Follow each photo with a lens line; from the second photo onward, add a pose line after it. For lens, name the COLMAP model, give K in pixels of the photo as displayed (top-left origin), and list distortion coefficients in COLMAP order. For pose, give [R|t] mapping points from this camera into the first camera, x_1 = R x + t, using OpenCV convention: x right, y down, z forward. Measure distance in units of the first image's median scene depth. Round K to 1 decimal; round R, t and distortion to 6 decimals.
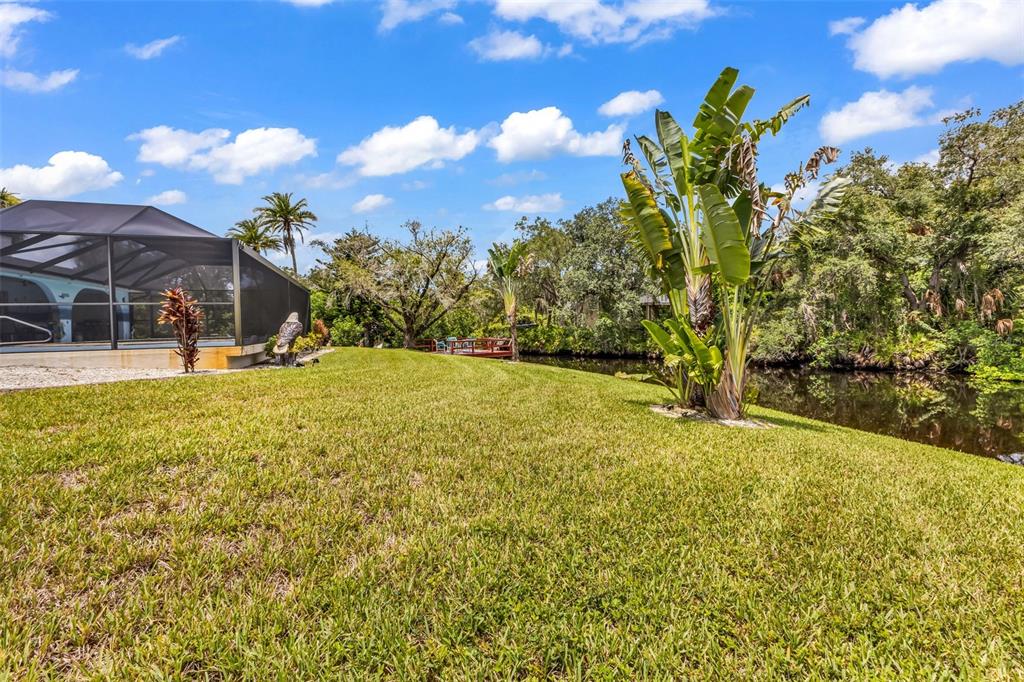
lens RADIAL K [[452.1, 0, 501.4], [0, 452.1, 340.5], [0, 0, 1]] dist [0.001771, -0.000475]
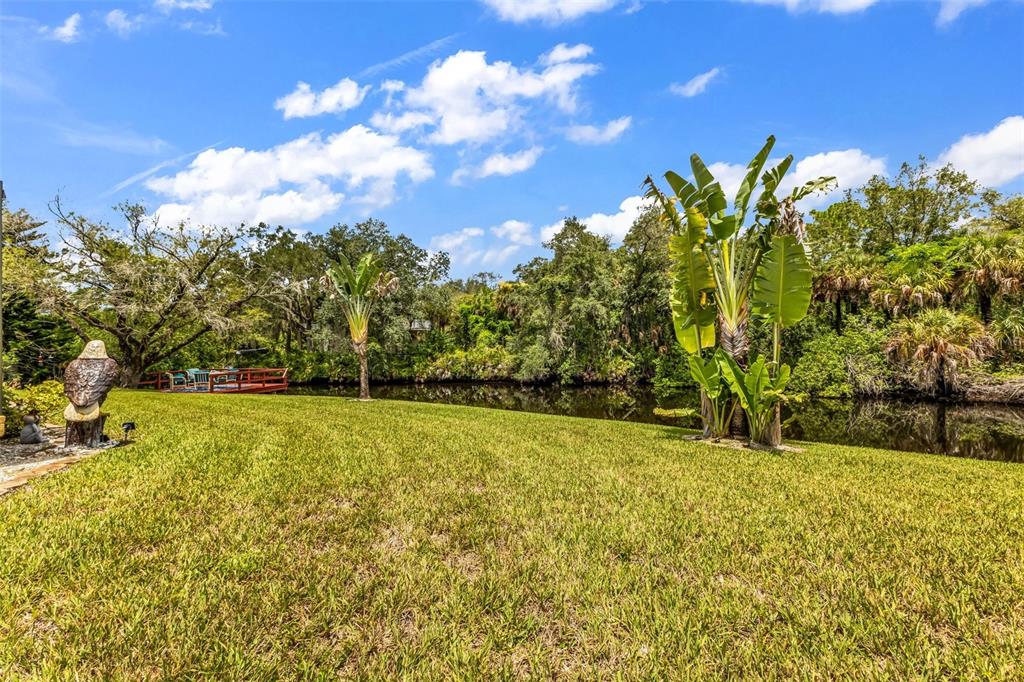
lens RADIAL K [[452.1, 0, 501.4], [0, 452.1, 340.5], [0, 0, 1]] dist [0.001771, -0.000475]
pose [[0.798699, 0.009329, 0.601659, -1.477271], [0.022191, 0.998743, -0.044943, -0.068904], [-0.601322, 0.049247, 0.797488, 0.878813]]
